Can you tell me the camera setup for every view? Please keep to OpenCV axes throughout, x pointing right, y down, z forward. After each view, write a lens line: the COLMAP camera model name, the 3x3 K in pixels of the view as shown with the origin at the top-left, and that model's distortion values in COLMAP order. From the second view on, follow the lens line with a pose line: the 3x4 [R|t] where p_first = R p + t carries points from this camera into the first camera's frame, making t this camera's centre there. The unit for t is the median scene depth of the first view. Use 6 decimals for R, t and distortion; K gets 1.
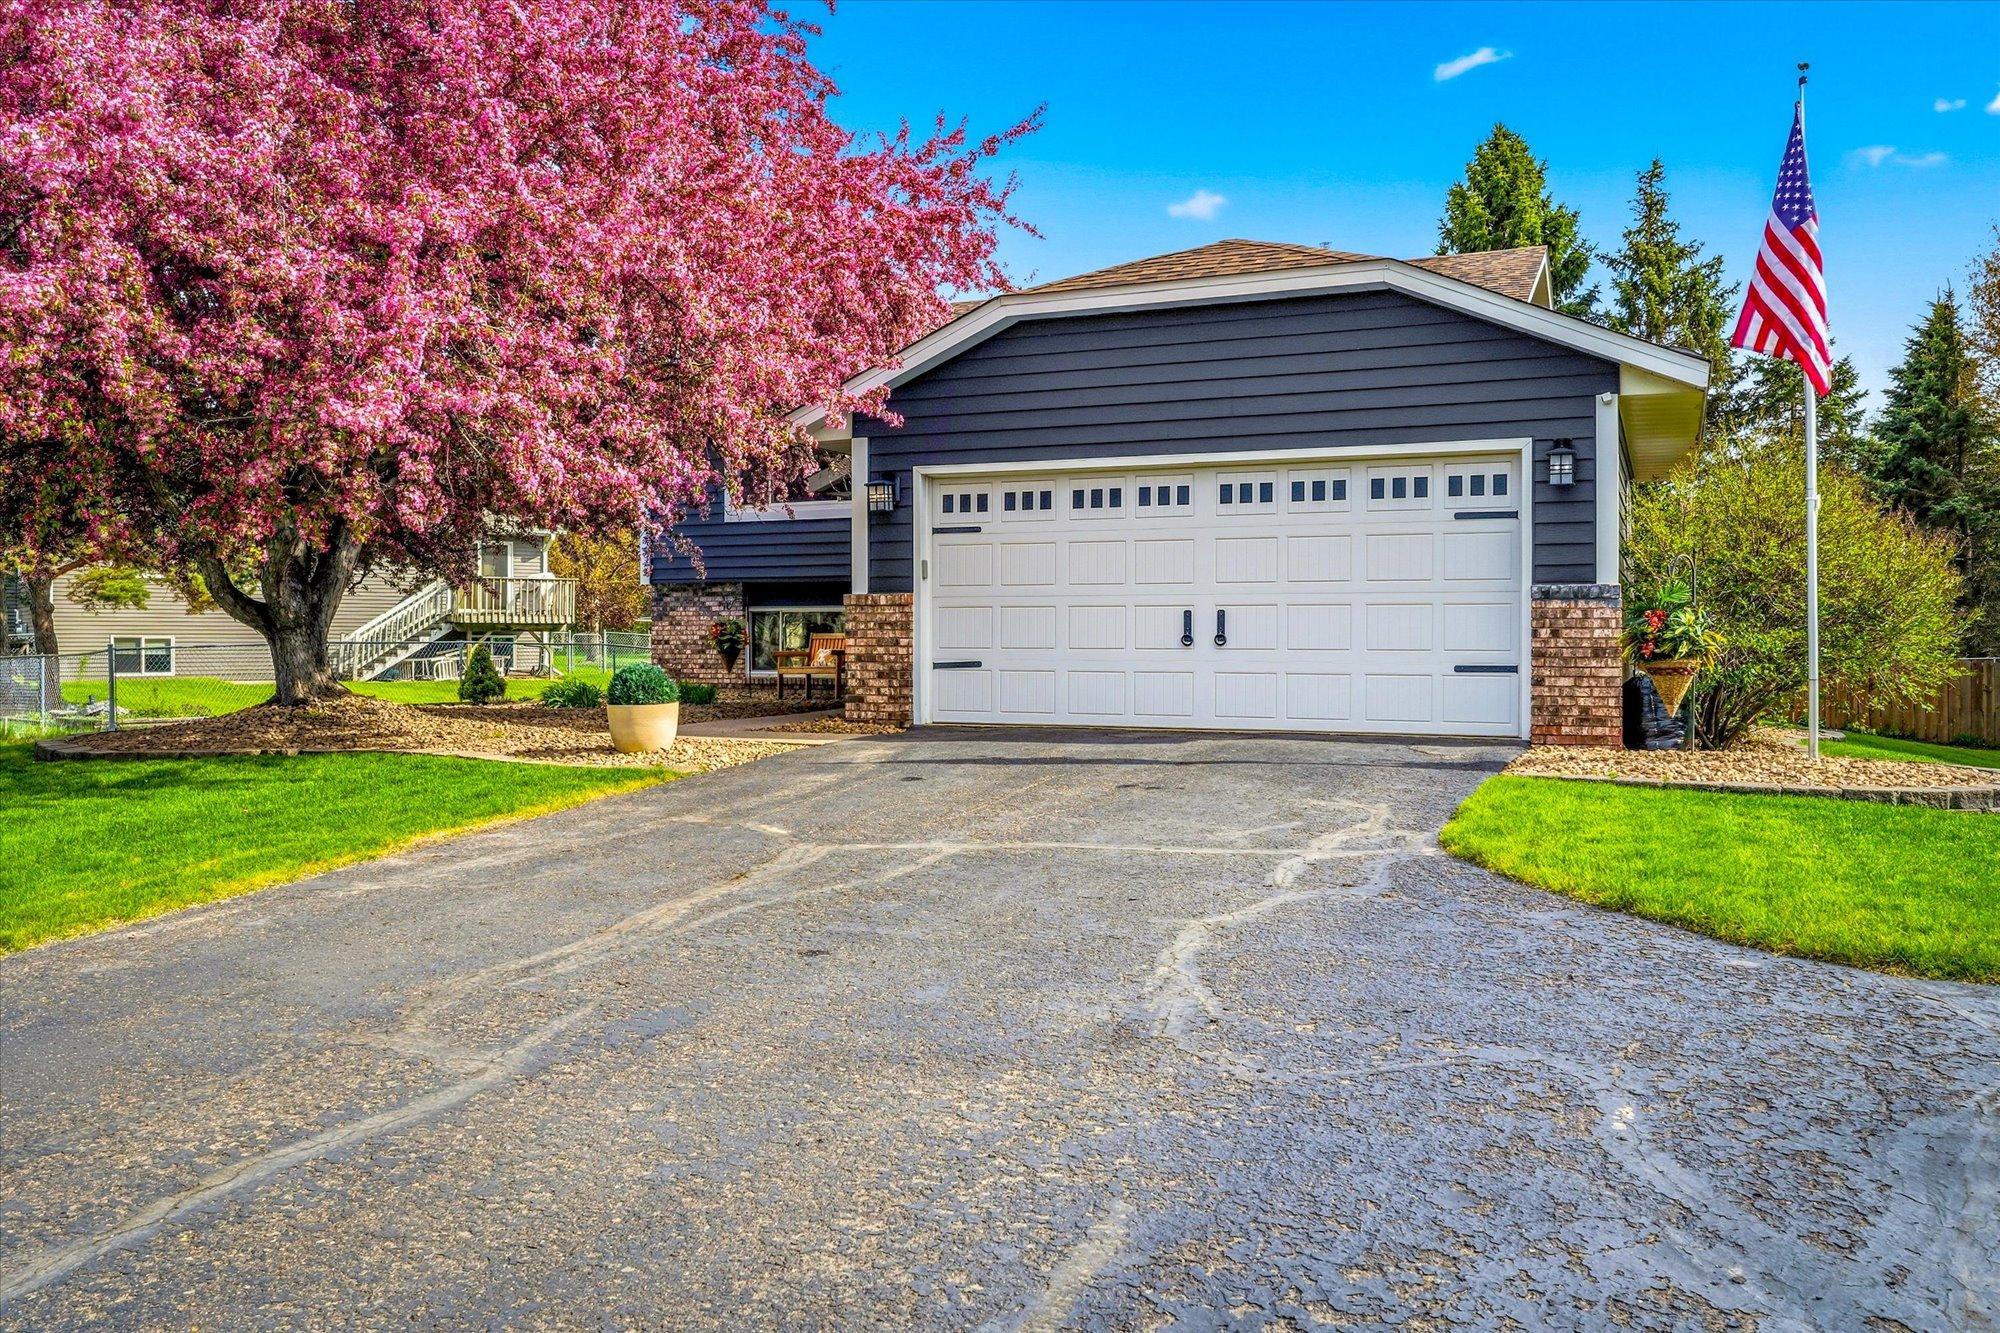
lens RADIAL K [[1591.1, 0, 996.3], [0, 1591.1, 656.8], [0, 0, 1]] dist [0.000337, 0.000795]
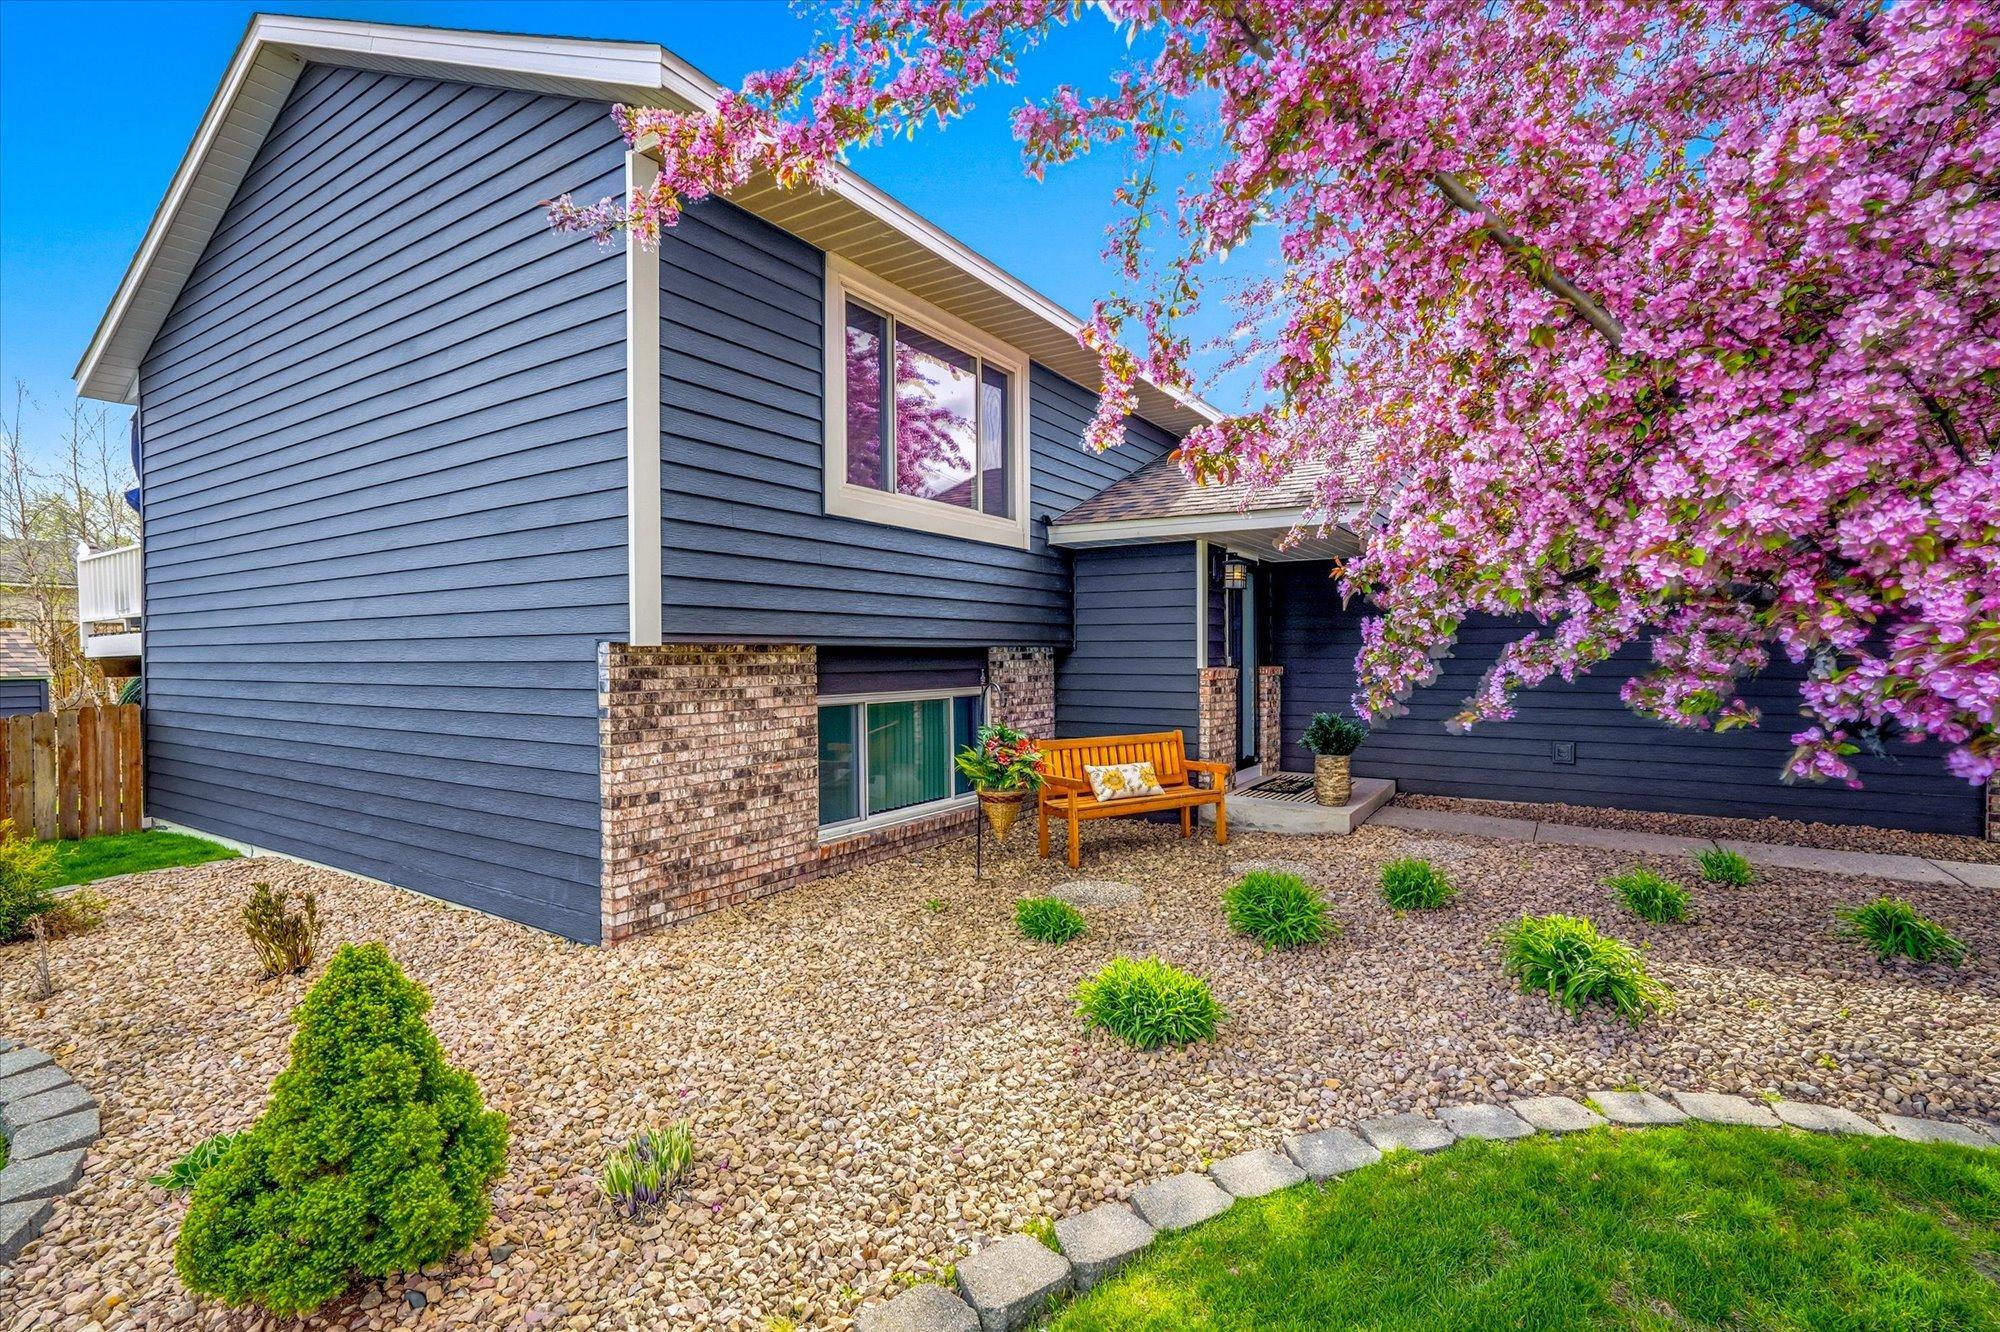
lens RADIAL K [[920.4, 0, 1000.0], [0, 920.4, 660.8], [0, 0, 1]] dist [-0.013255, 0.000068]
pose [[0.159786, -0.006209, 0.987132, -0.687016], [0.013652, 0.999898, 0.004080, -0.069567], [-0.987057, 0.012824, 0.159855, 1.477408]]
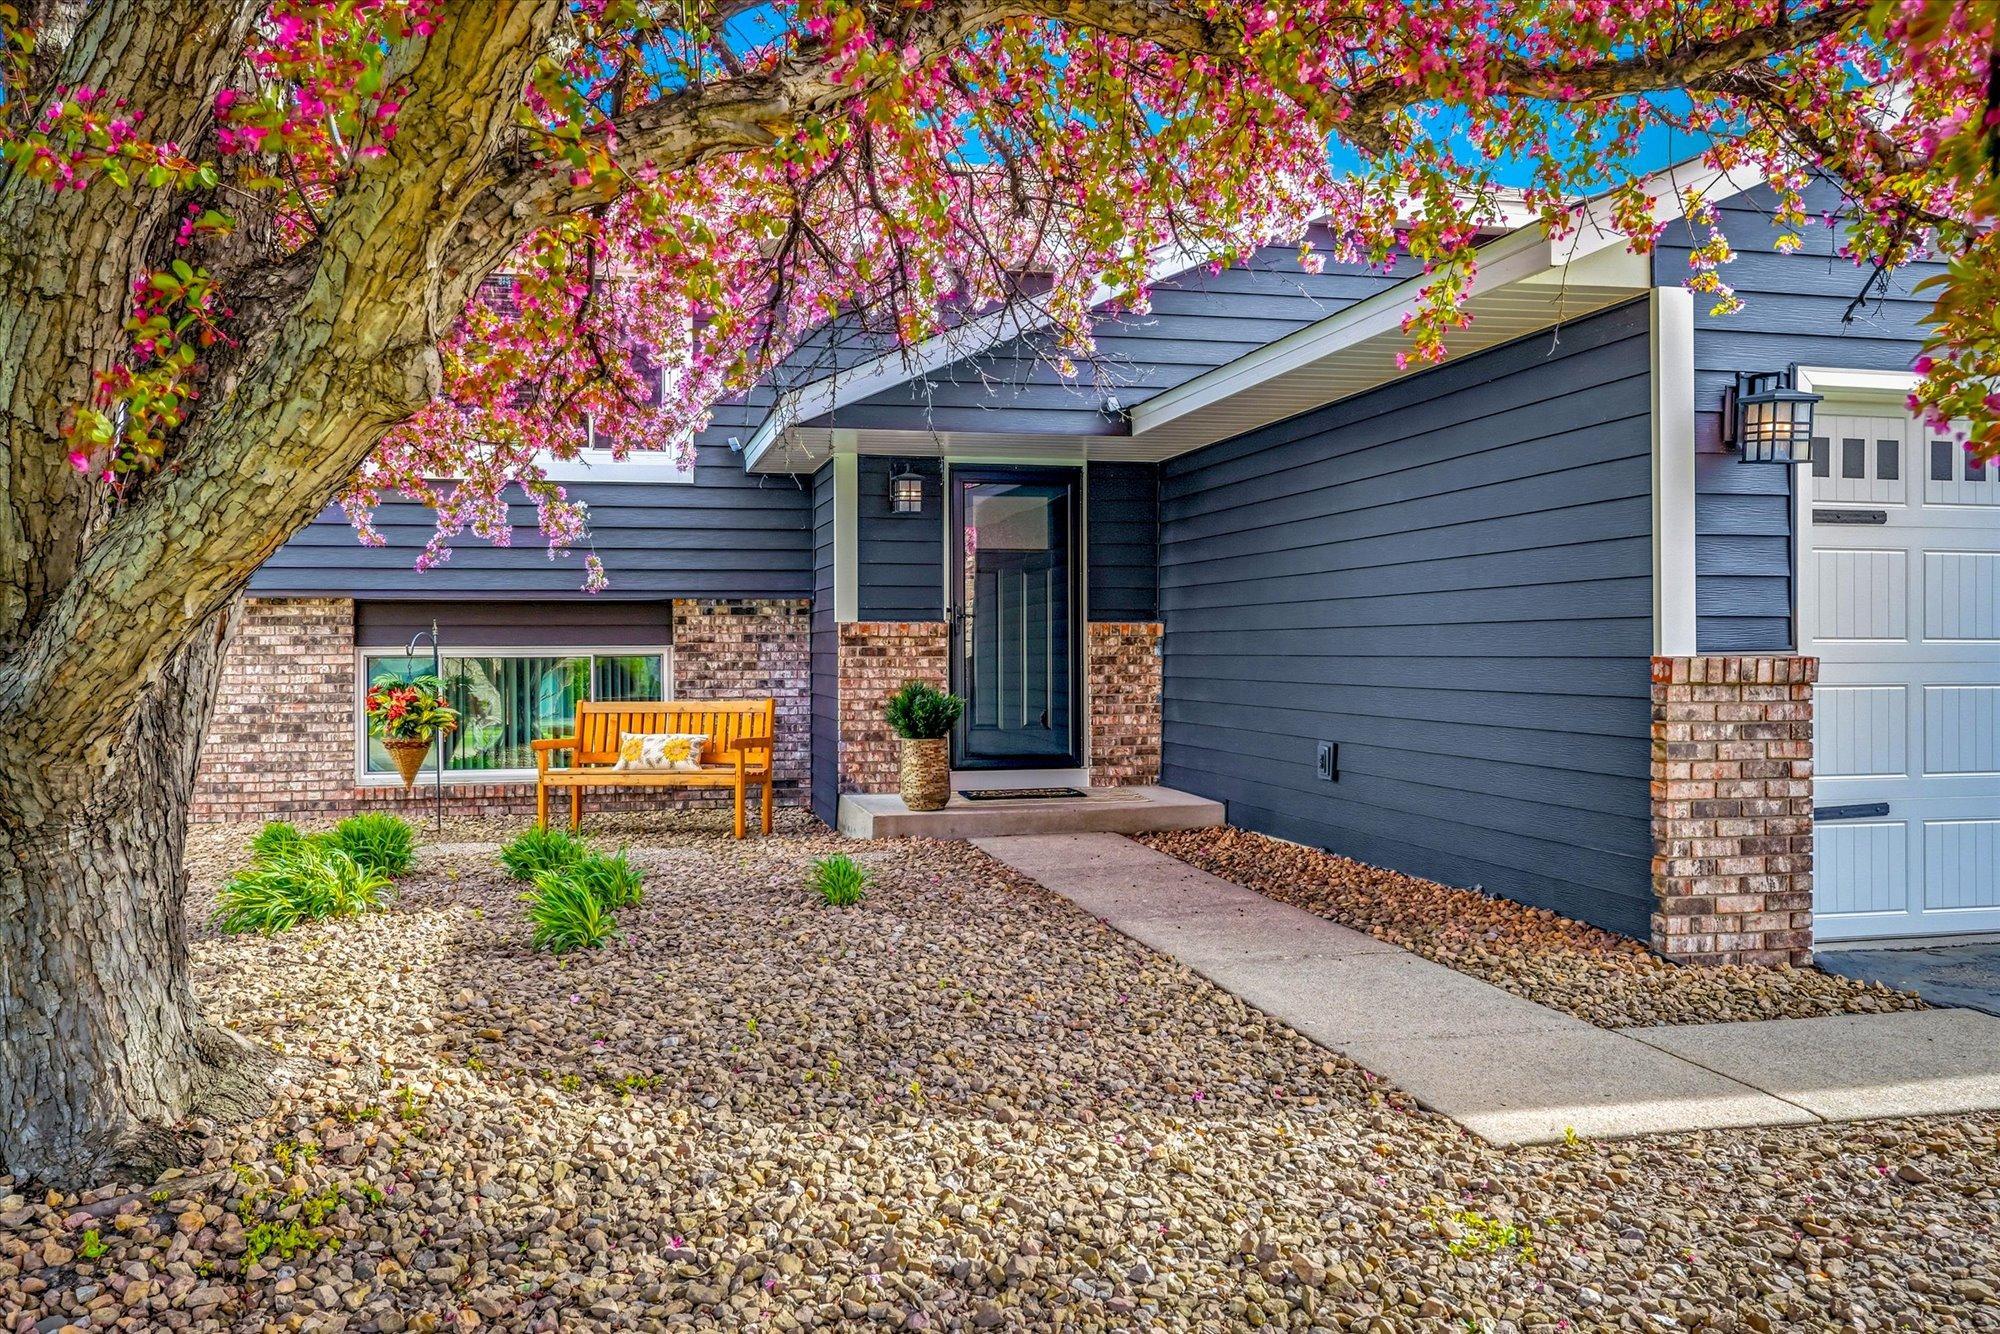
lens RADIAL K [[1591.1, 0, 996.3], [0, 1591.1, 657.3], [0, 0, 1]] dist [0.000337, 0.000795]
pose [[0.799093, -0.005498, 0.601182, -0.489878], [0.009814, 0.999944, -0.003899, -0.039698], [-0.601127, 0.009015, 0.799102, 0.778545]]
